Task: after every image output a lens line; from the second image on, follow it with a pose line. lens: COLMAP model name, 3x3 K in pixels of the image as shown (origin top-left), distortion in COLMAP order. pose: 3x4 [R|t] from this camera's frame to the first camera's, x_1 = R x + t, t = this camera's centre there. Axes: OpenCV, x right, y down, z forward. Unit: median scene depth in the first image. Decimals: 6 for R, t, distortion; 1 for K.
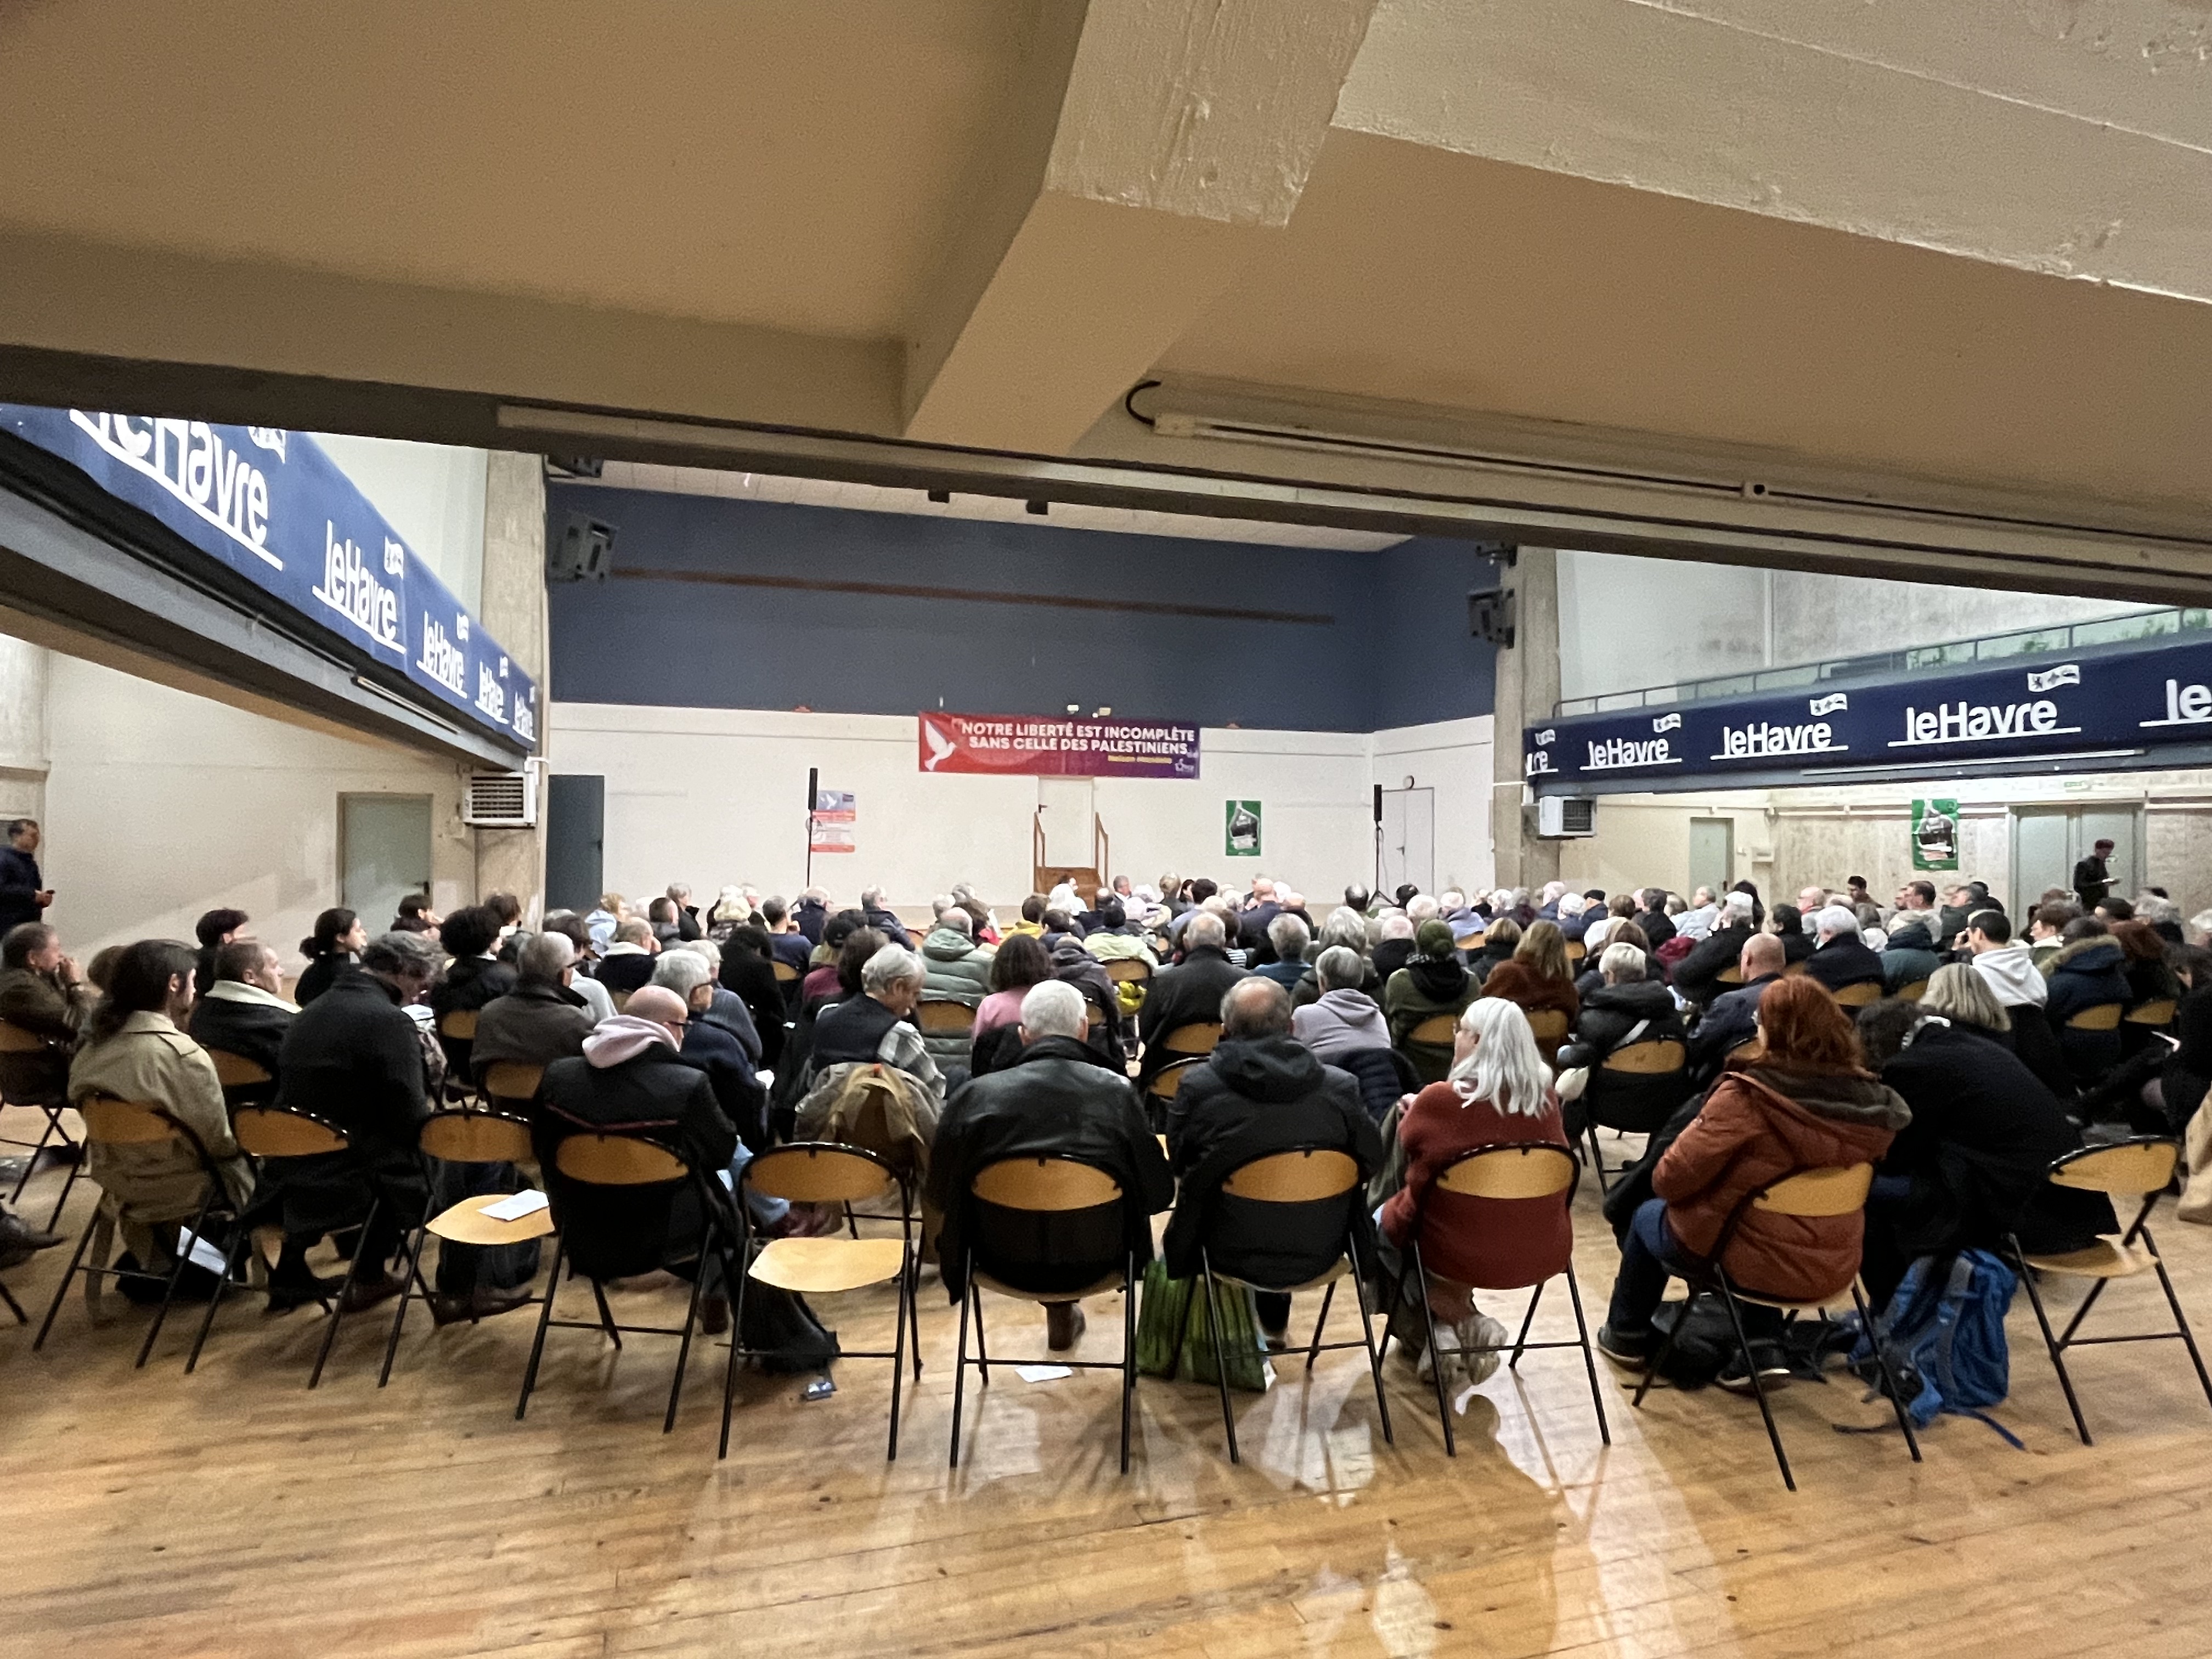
lens RADIAL K [[1311.7, 0, 1098.5], [0, 1311.7, 838.2], [0, 0, 1]] dist [0.007953, -0.005030]
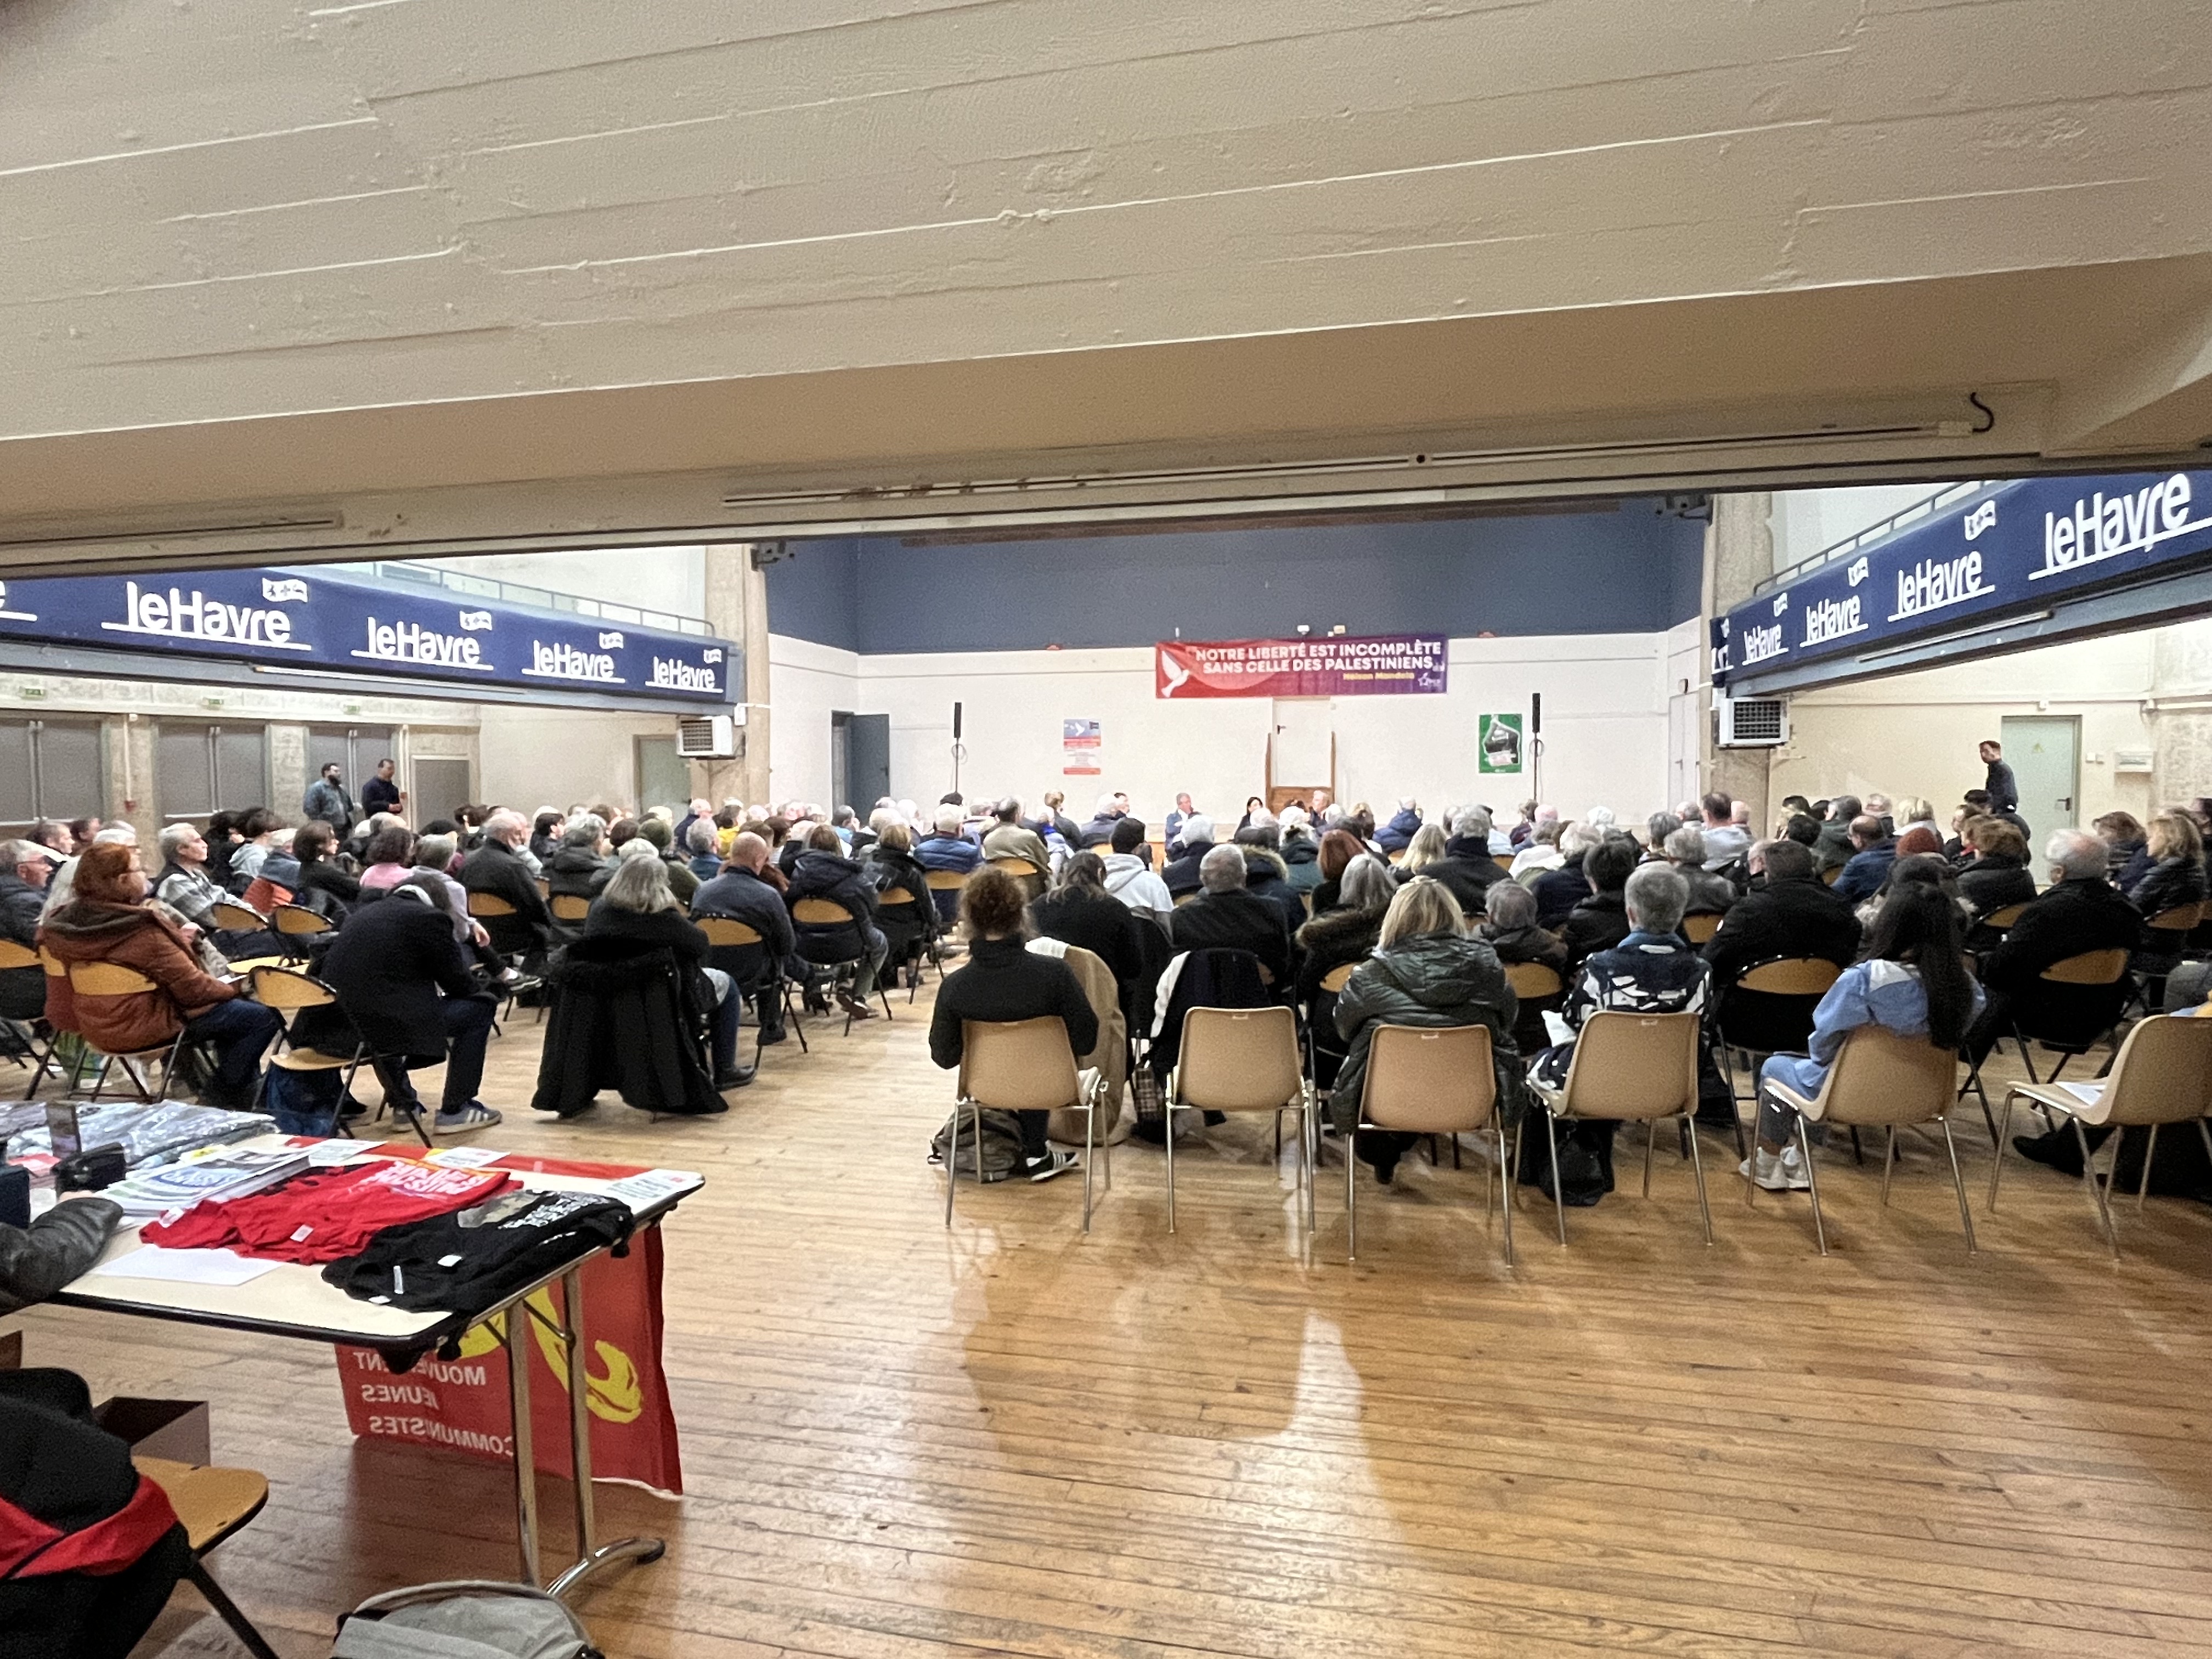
lens RADIAL K [[1311.7, 0, 1096.4], [0, 1311.7, 848.8], [0, 0, 1]] dist [0.007953, -0.005030]
pose [[0.850700, 0.017938, -0.525345, 0.390254], [0.016437, 0.998021, 0.060694, 0.006287], [0.525395, -0.060268, 0.848722, 0.050740]]
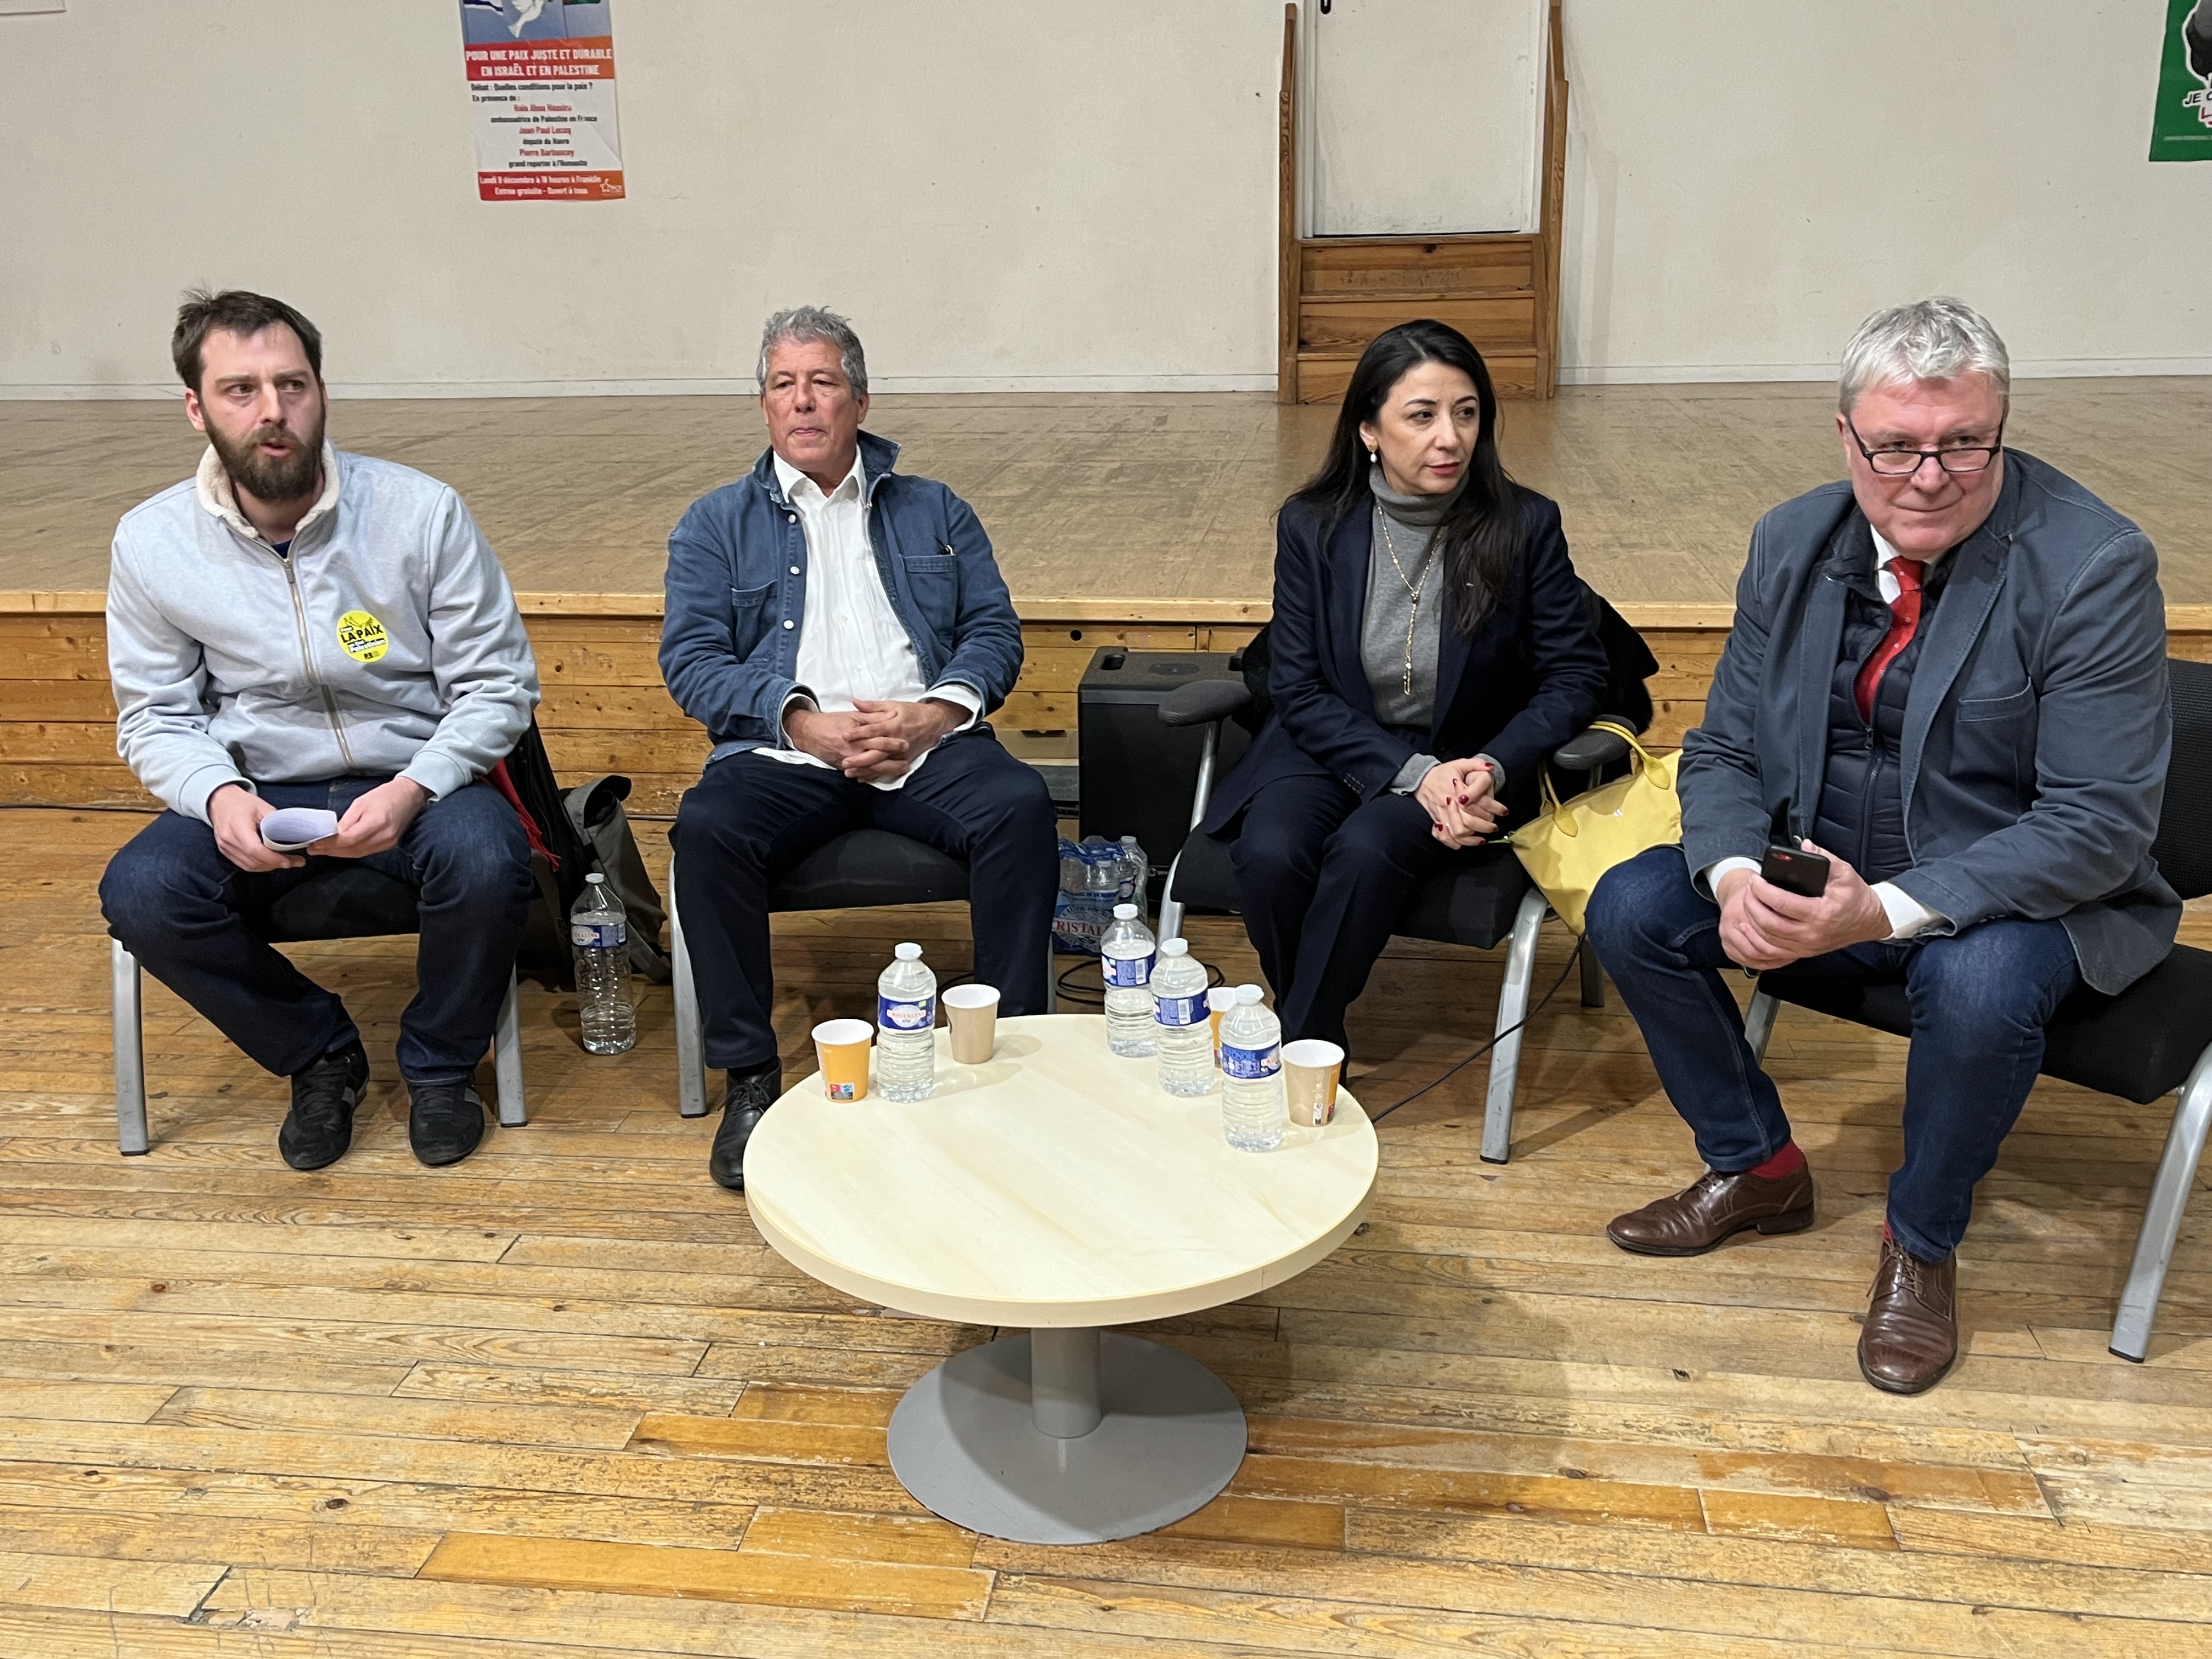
lens RADIAL K [[1993.8, 0, 1111.1], [0, 1993.8, 837.8], [0, 0, 1]] dist [0.031722, -0.015941]
pose [[0.898475, 0.104994, -0.426285, 0.103936], [0.032114, 0.952663, 0.302326, 0.014969], [0.437848, -0.285322, 0.852573, 0.631067]]
